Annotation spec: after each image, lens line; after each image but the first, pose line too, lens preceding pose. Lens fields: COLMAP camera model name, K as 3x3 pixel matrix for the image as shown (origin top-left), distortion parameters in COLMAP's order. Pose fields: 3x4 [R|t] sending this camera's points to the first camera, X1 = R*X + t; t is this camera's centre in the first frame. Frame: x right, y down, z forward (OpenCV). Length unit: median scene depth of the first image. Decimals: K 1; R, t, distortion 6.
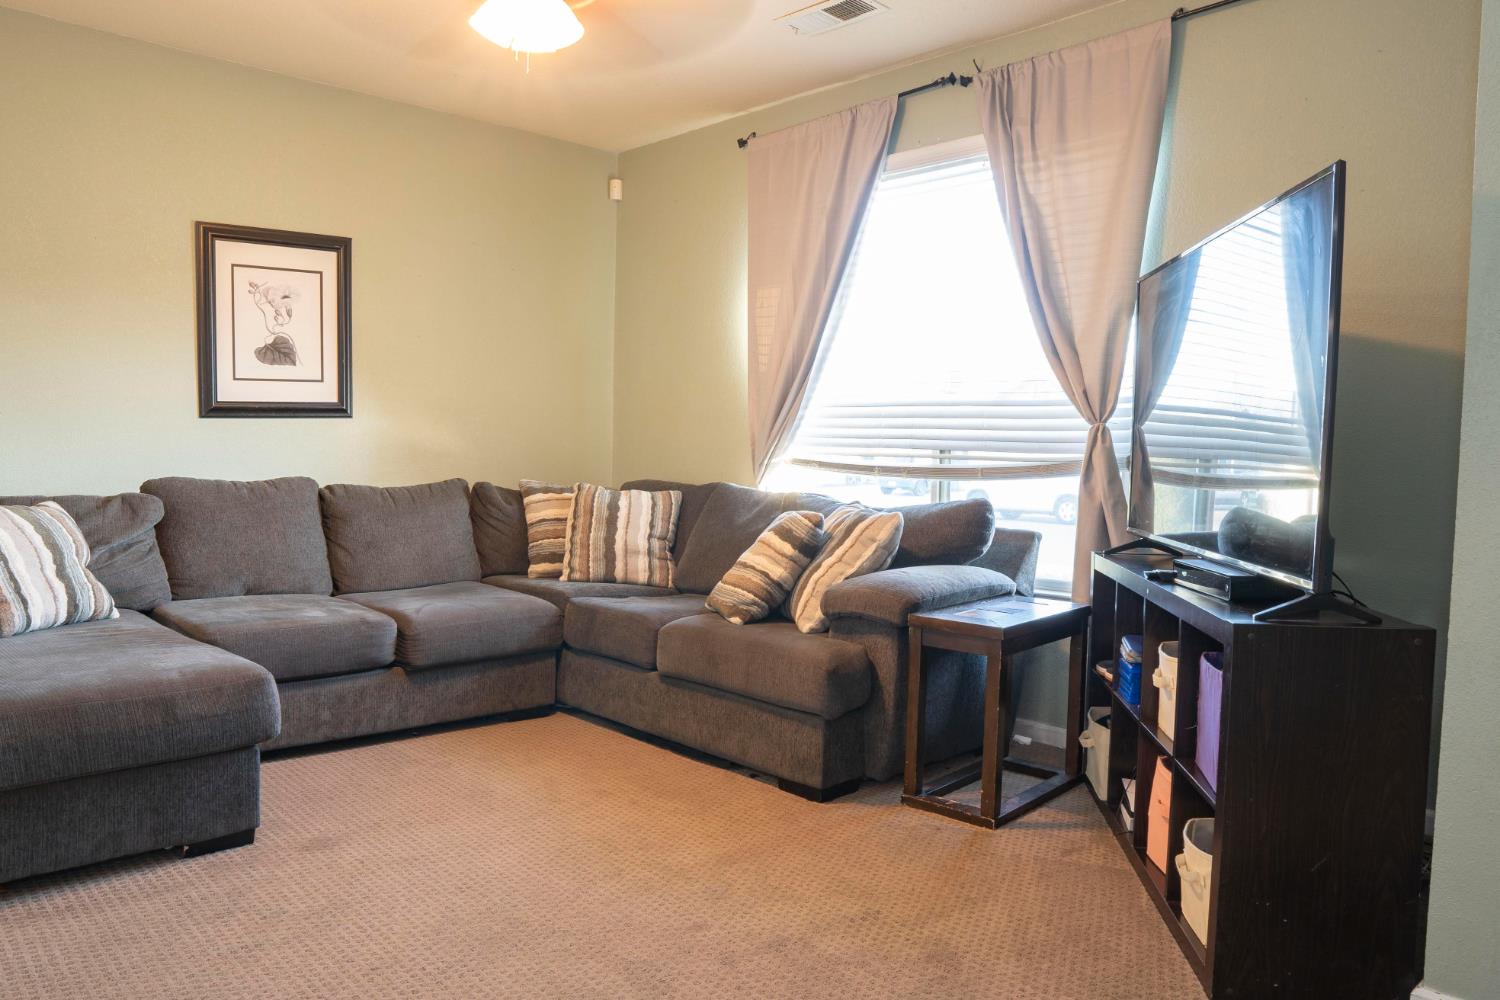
lens RADIAL K [[1071.3, 0, 750.2], [0, 1071.3, 498.3], [0, 0, 1]] dist [-0.093437, 0.059602]
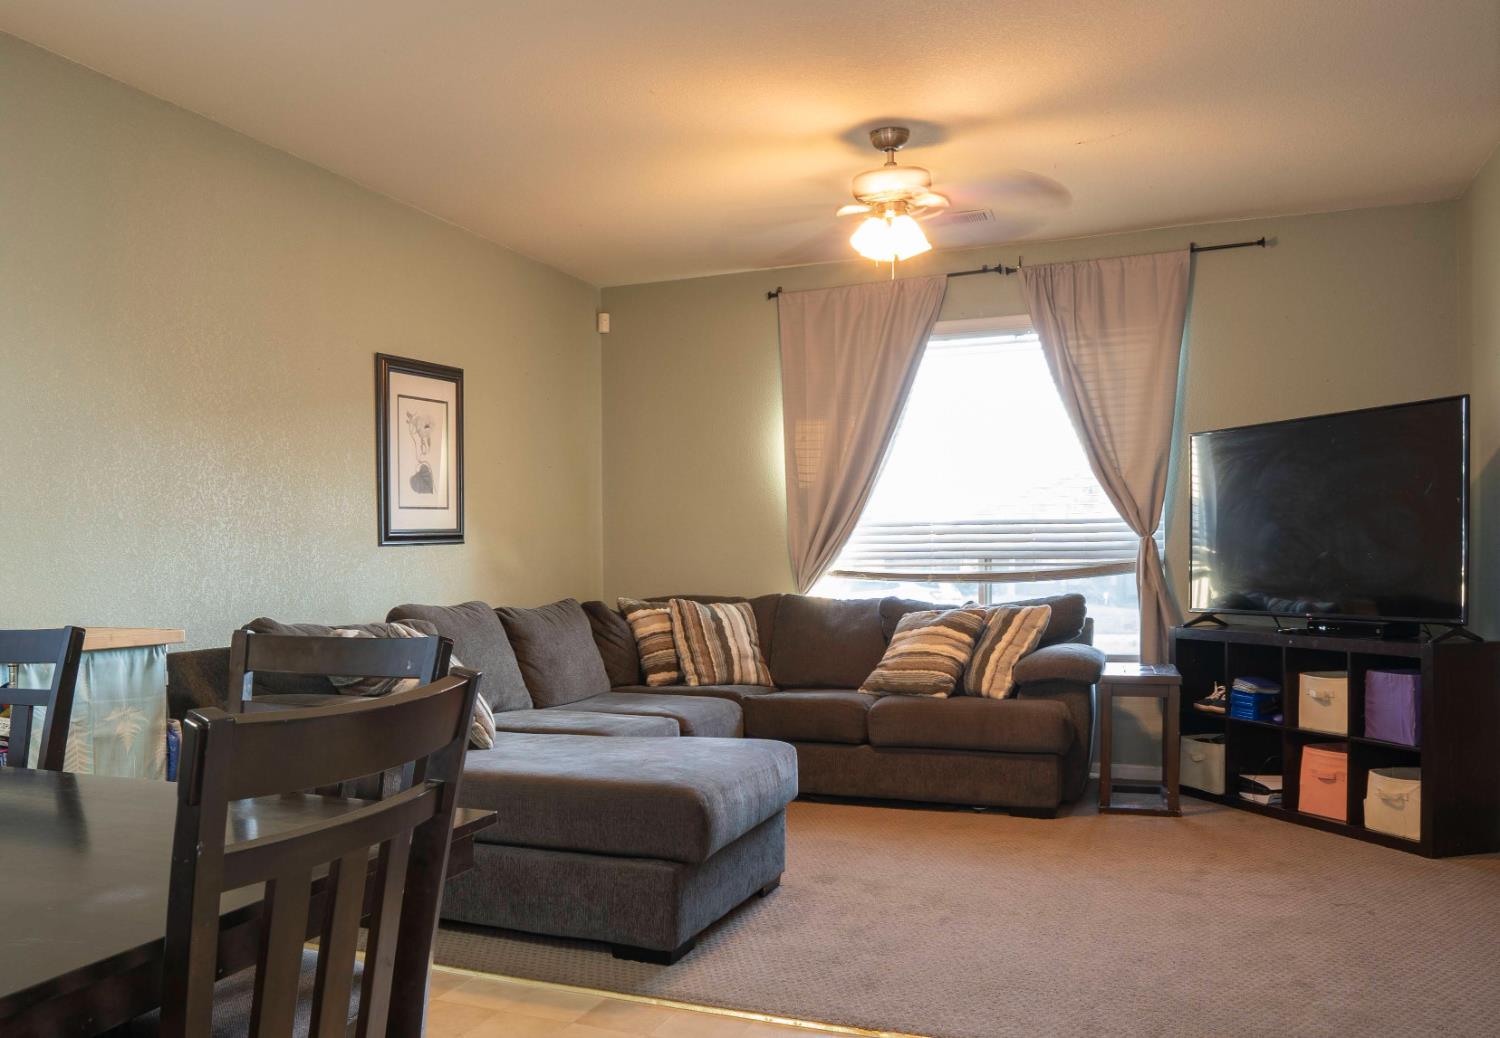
lens RADIAL K [[1259.1, 0, 680.5], [0, 1259.1, 584.0], [0, 0, 1]] dist [-0.059781, -0.000817]
pose [[0.919897, -0.035526, 0.390548, -0.729530], [0.048296, 0.998570, -0.022922, 0.000721], [-0.389176, 0.039948, 0.920297, -0.217965]]
